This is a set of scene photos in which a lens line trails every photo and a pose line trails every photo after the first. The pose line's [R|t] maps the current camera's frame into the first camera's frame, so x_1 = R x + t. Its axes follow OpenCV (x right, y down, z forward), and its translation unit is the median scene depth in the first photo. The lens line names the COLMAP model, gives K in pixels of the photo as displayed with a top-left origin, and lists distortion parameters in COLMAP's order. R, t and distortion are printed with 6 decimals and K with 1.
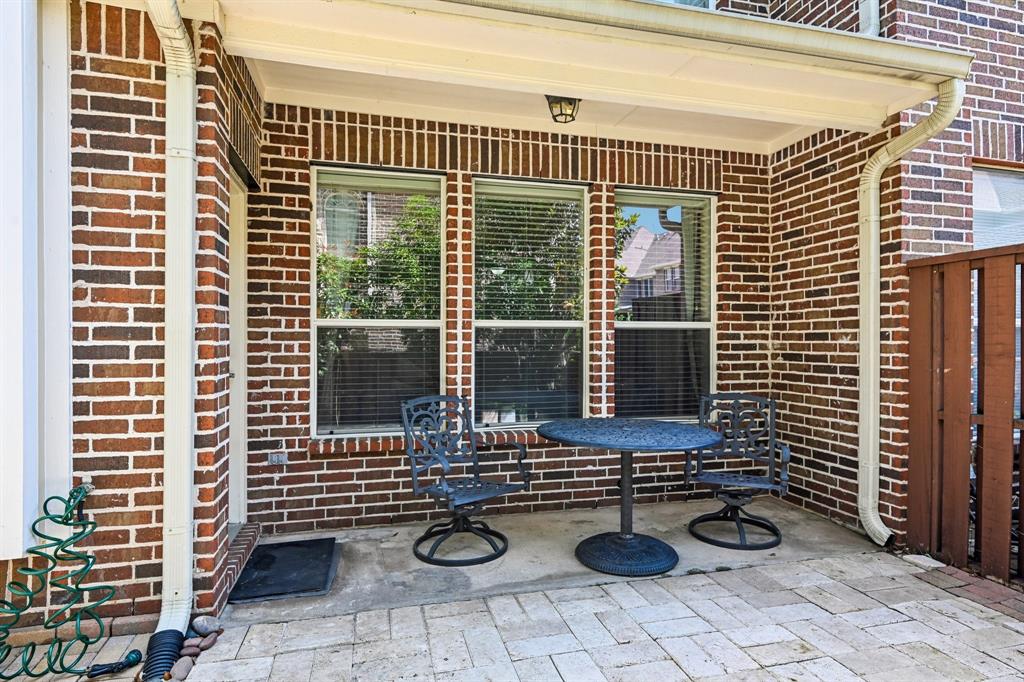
lens RADIAL K [[576.2, 0, 546.1], [0, 576.2, 344.6], [0, 0, 1]] dist [-0.017073, -0.004878]
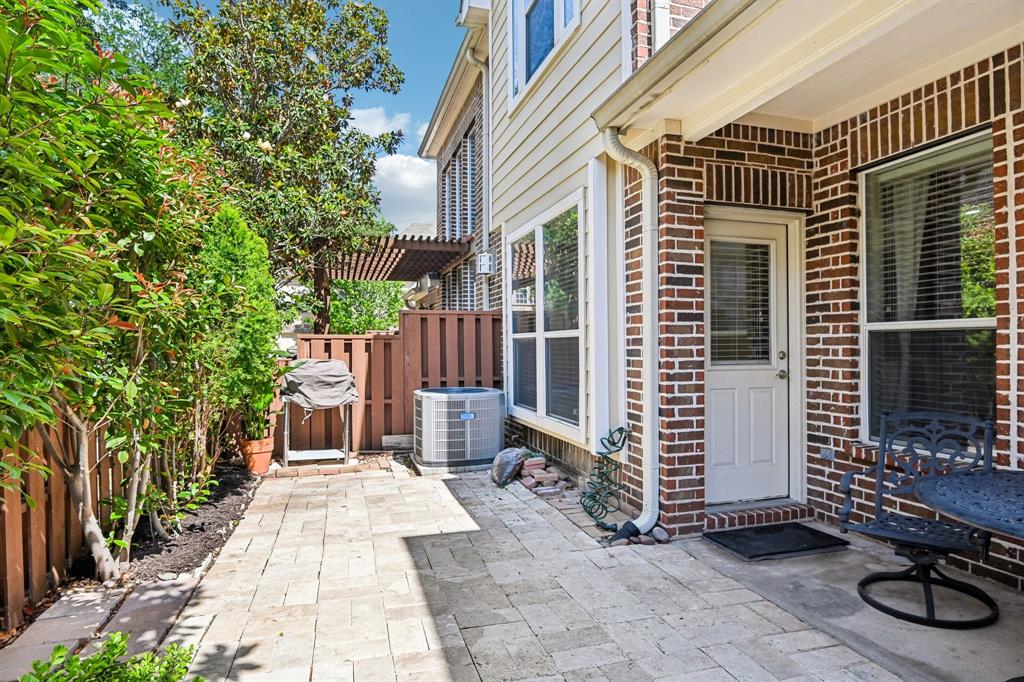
lens RADIAL K [[576.2, 0, 517.8], [0, 576.2, 341.9], [0, 0, 1]] dist [-0.017073, -0.004878]
pose [[0.007492, -0.011588, -0.999905, 0.616714], [-0.003680, 0.999926, -0.011616, 0.001254], [0.999965, 0.003767, 0.007449, 0.405275]]
